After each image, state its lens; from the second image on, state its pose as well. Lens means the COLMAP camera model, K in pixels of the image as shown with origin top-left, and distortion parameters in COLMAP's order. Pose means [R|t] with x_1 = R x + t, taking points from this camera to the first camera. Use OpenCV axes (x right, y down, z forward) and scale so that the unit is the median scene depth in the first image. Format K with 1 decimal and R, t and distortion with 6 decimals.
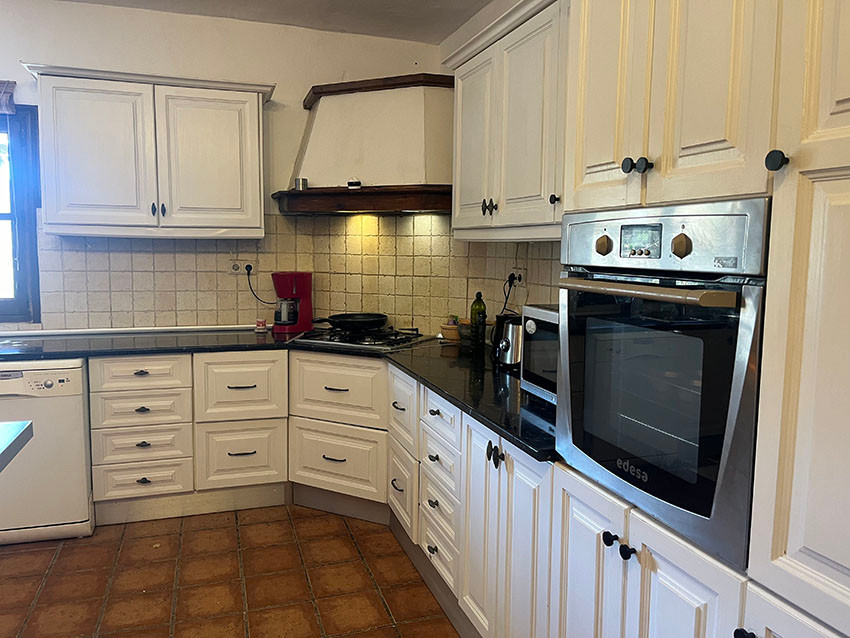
lens RADIAL K [[650.5, 0, 421.1], [0, 650.5, 321.7], [0, 0, 1]] dist [0.035259, -0.061093]
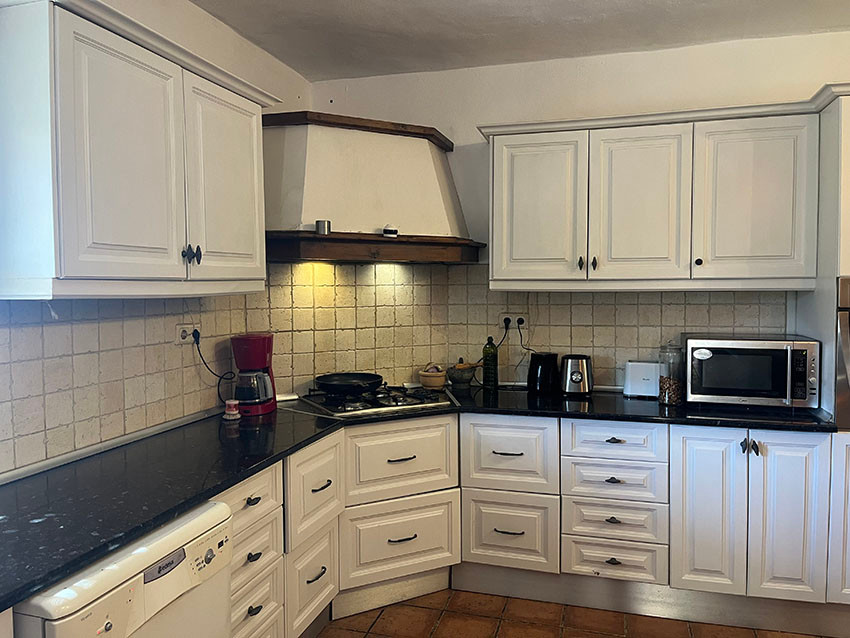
lens RADIAL K [[650.5, 0, 426.2], [0, 650.5, 313.5], [0, 0, 1]] dist [0.035259, -0.061093]
pose [[0.561888, -0.055087, 0.825377, -0.755471], [0.110242, 0.993867, -0.008717, -0.074681], [-0.819835, 0.095889, 0.564514, 0.406248]]
